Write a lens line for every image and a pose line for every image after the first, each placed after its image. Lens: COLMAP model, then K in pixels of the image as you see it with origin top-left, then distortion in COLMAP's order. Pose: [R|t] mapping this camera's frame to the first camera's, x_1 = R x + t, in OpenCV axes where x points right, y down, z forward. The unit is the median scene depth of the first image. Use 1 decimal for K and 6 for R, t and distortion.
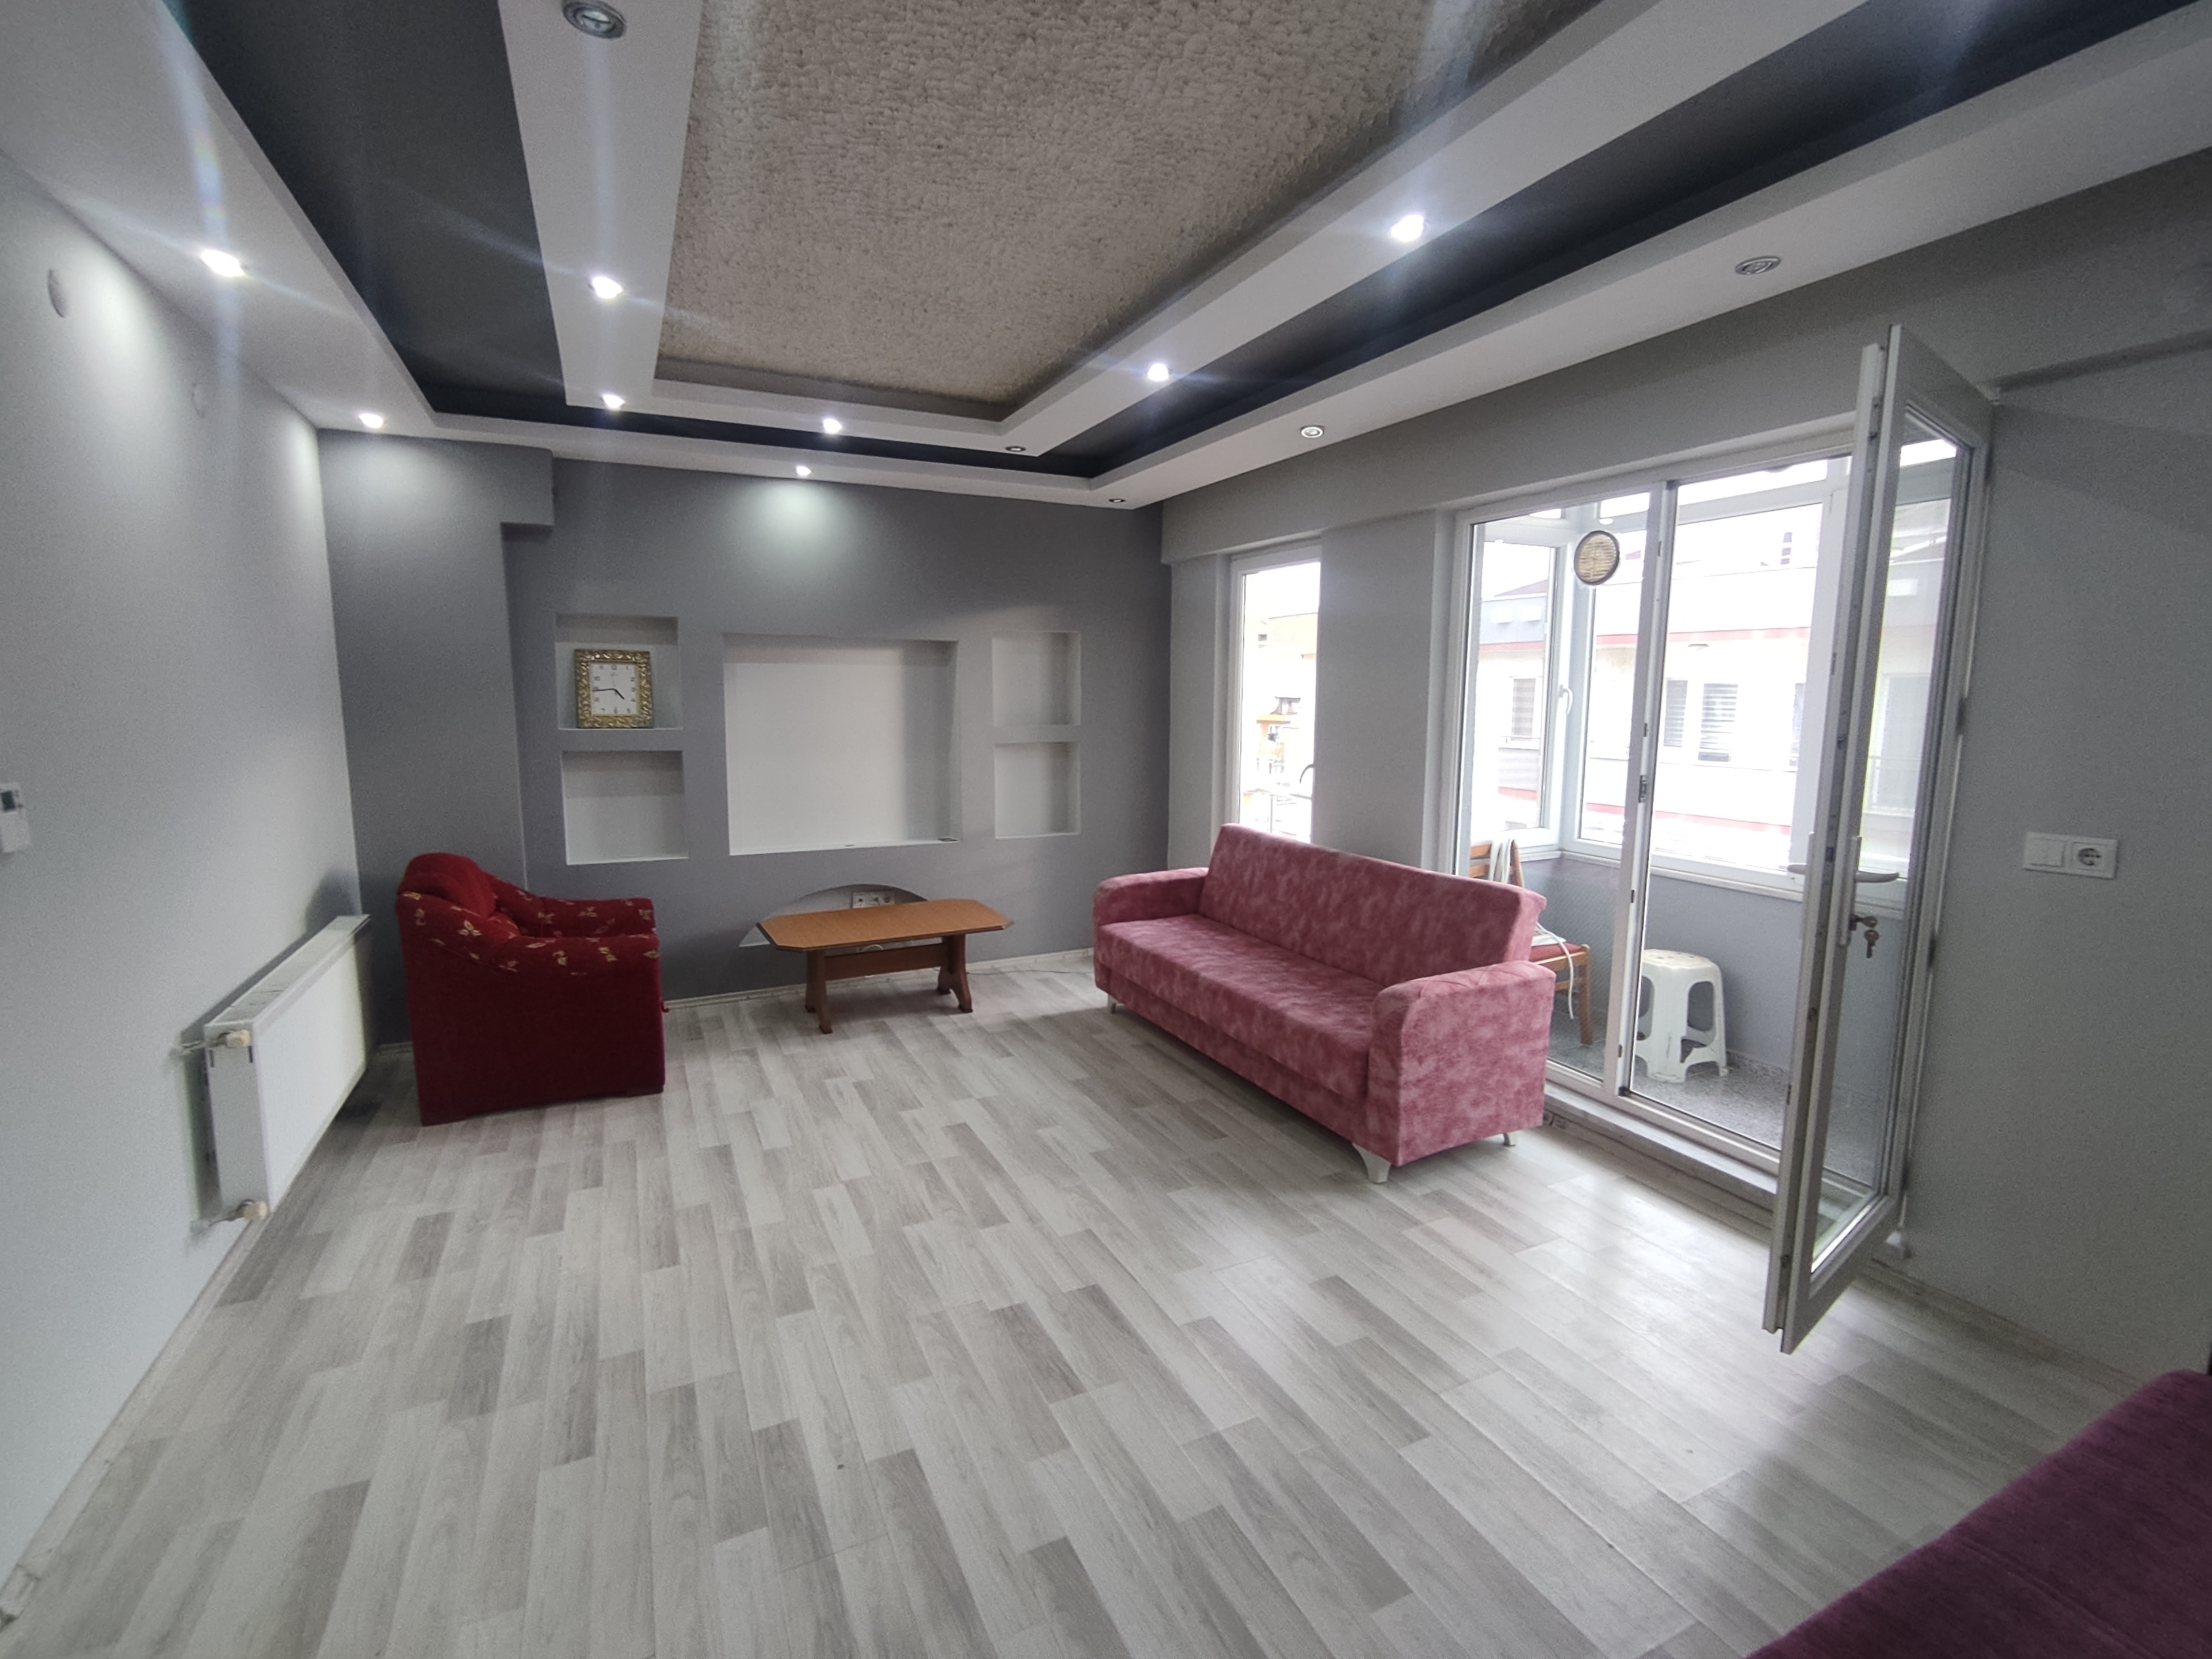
lens RADIAL K [[1011.2, 0, 1093.1], [0, 1011.2, 823.0], [0, 0, 1]] dist [-0.051706, 0.035140]
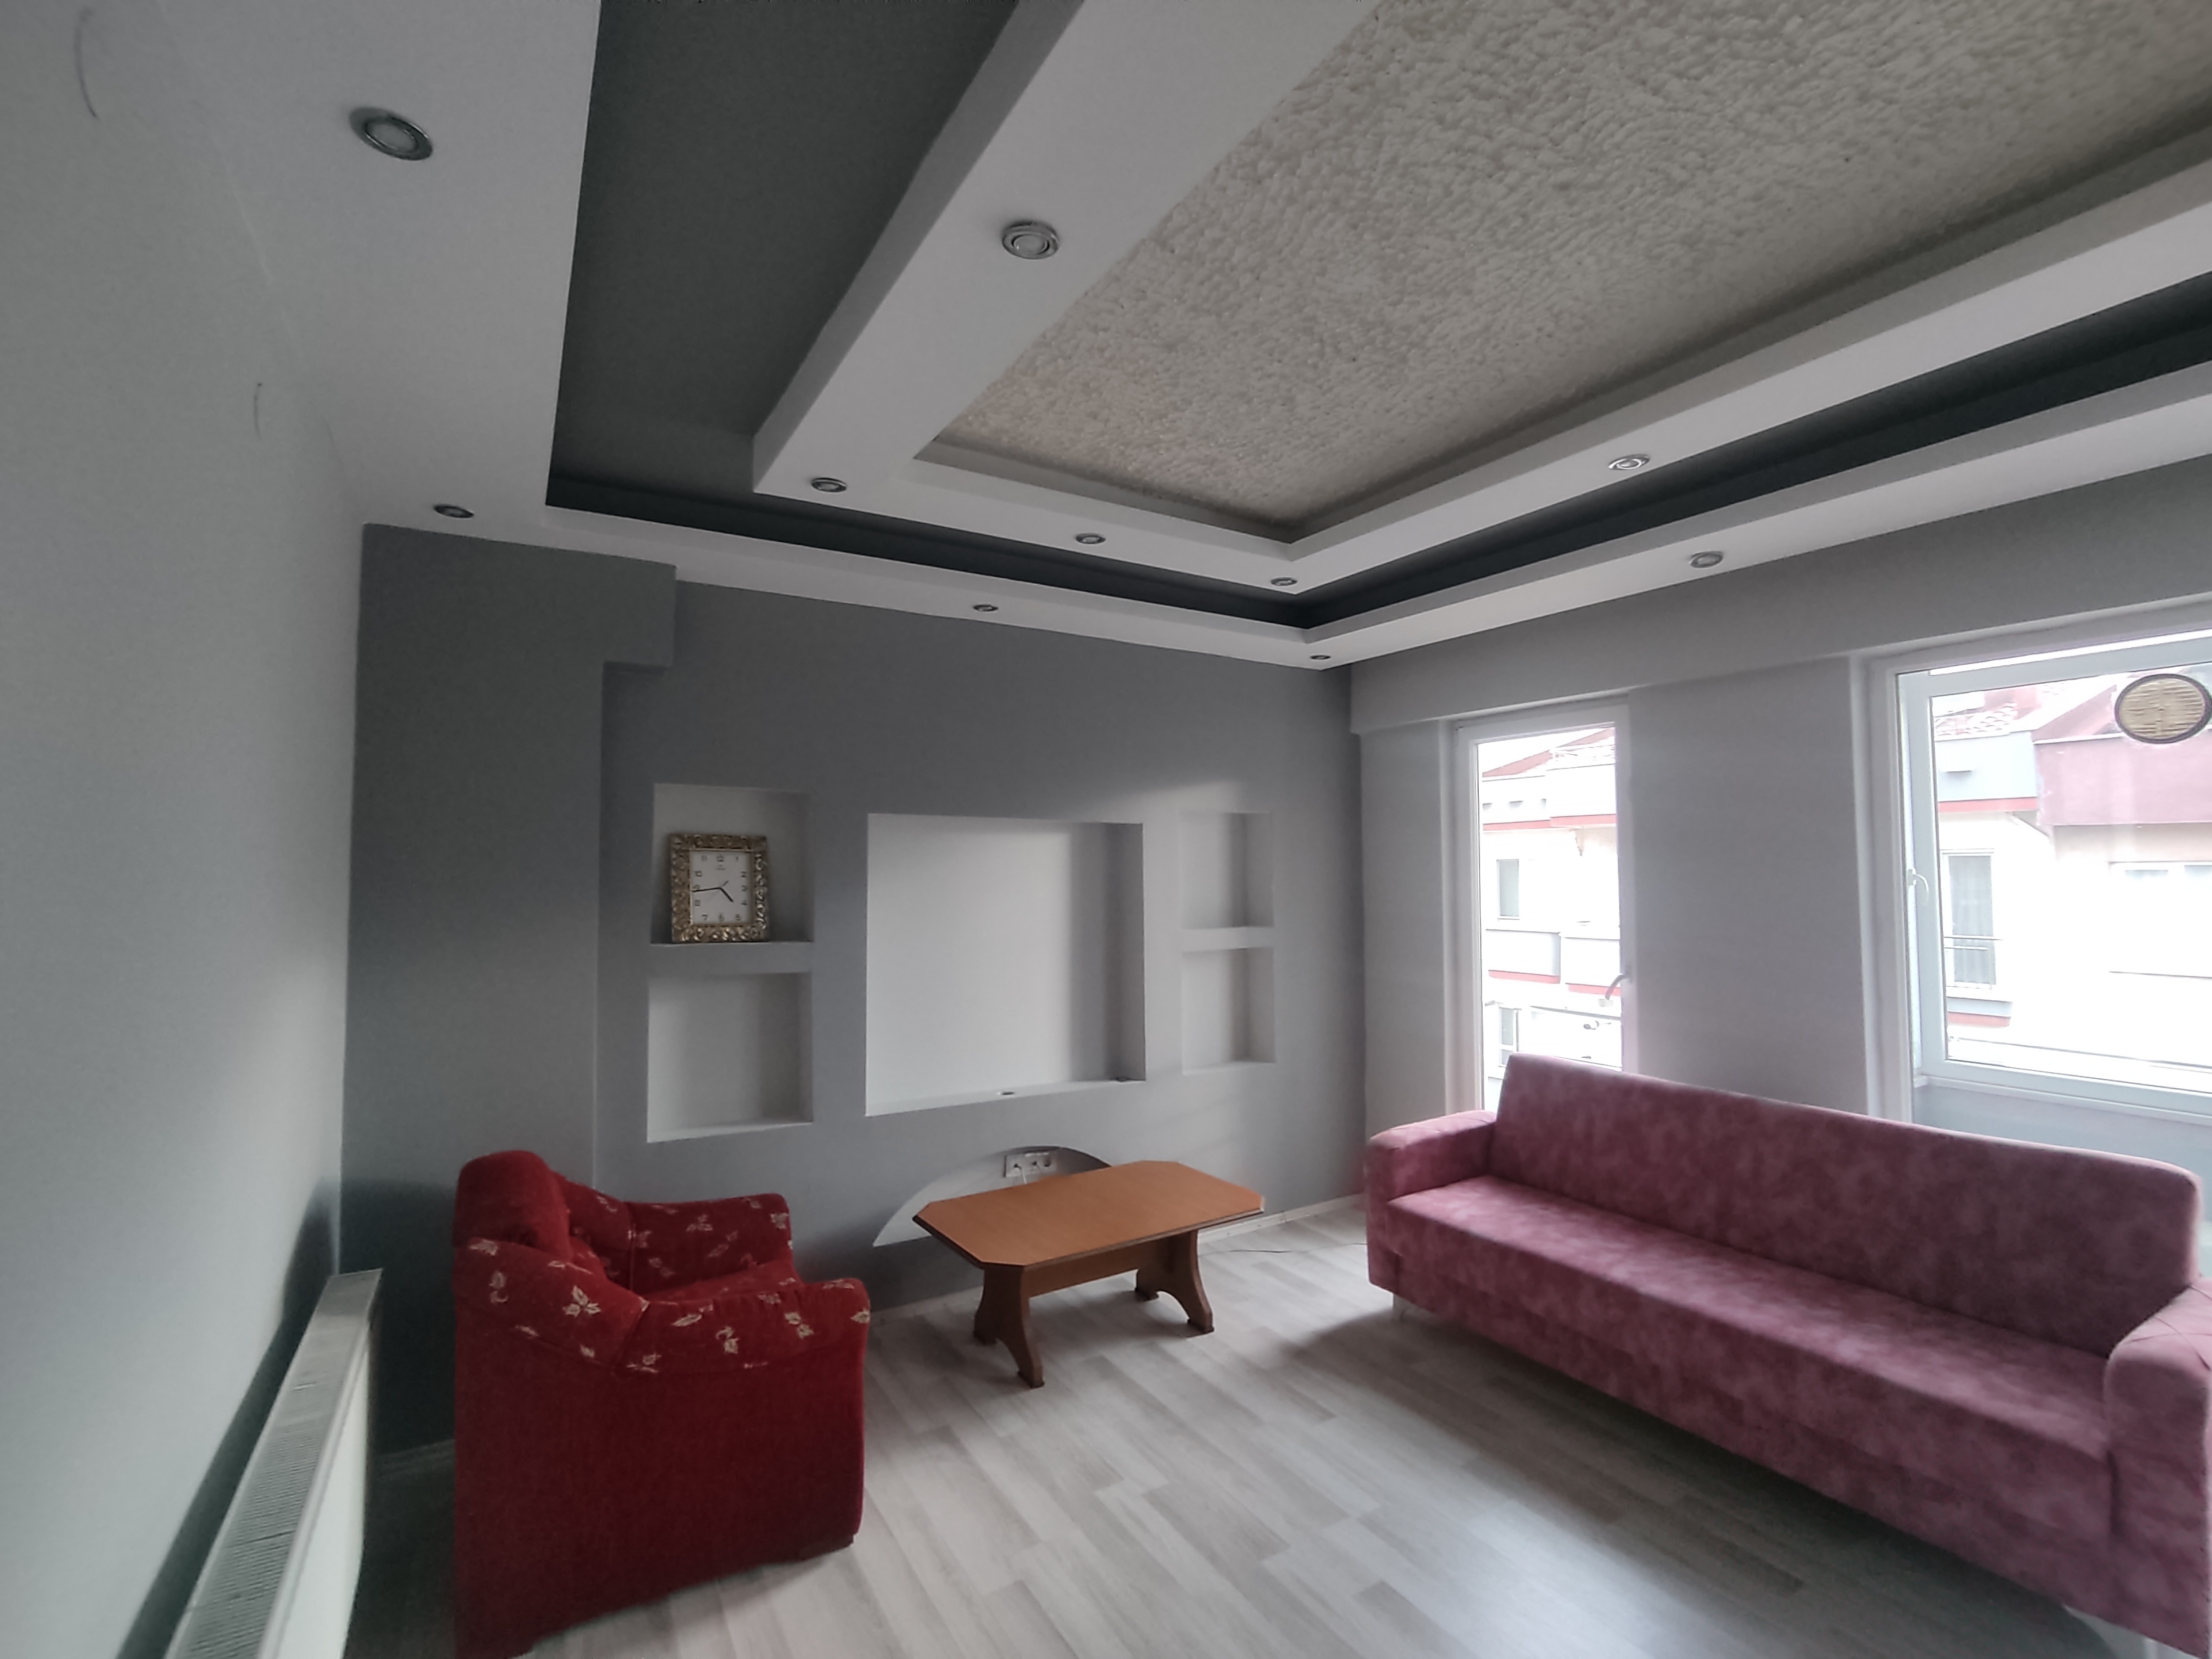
lens RADIAL K [[1011.2, 0, 1093.1], [0, 1011.2, 823.0], [0, 0, 1]] dist [-0.051706, 0.035140]
pose [[0.995546, -0.004590, 0.094169, -0.403004], [0.021327, 0.983887, -0.177514, -0.065862], [-0.091837, 0.178731, 0.979603, 0.366759]]
